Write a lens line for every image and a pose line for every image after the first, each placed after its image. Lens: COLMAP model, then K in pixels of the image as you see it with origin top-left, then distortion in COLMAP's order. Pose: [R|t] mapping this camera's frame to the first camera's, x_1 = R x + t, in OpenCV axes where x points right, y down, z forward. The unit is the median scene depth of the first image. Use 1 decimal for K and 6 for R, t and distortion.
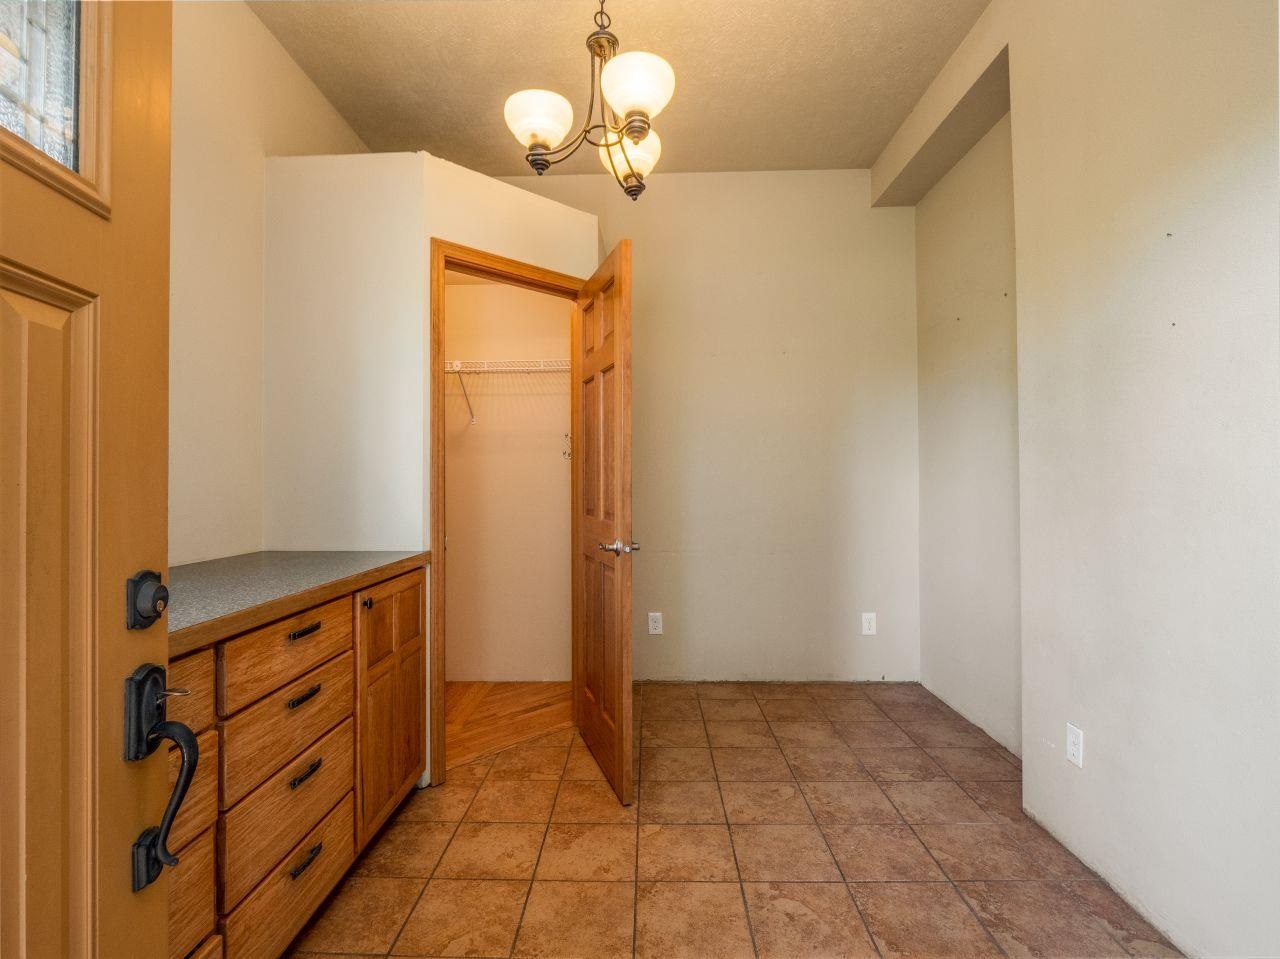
lens RADIAL K [[630.6, 0, 601.9], [0, 630.6, 478.2], [0, 0, 1]] dist [-0.003280, -0.003861]
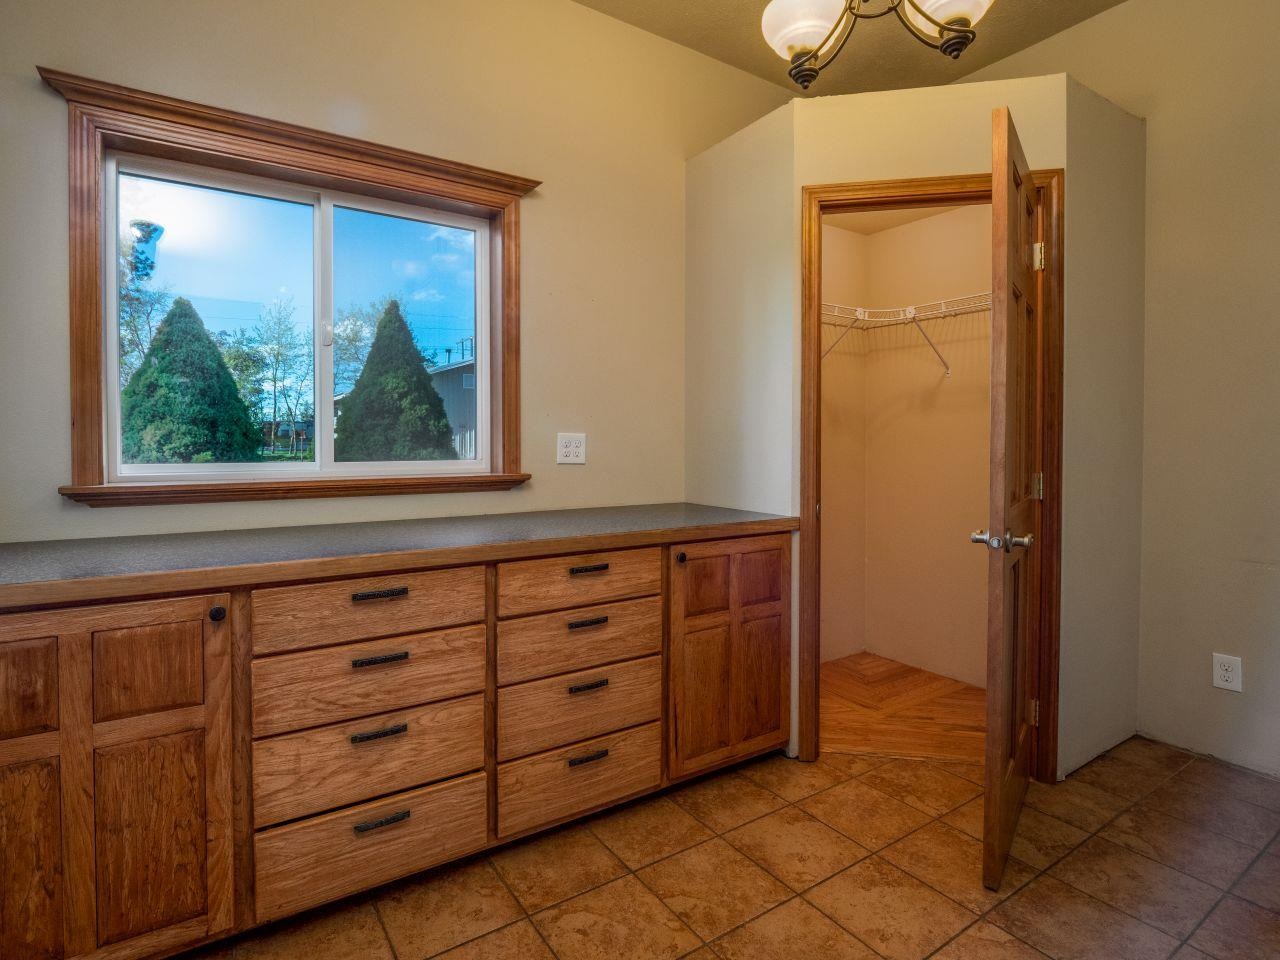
lens RADIAL K [[630.6, 0, 617.2], [0, 630.6, 454.5], [0, 0, 1]] dist [-0.003280, -0.003861]
pose [[0.599125, 0.025497, -0.800249, 0.416066], [-0.003688, 0.999570, 0.029087, -0.008229], [0.800647, -0.014475, 0.598961, 0.261326]]
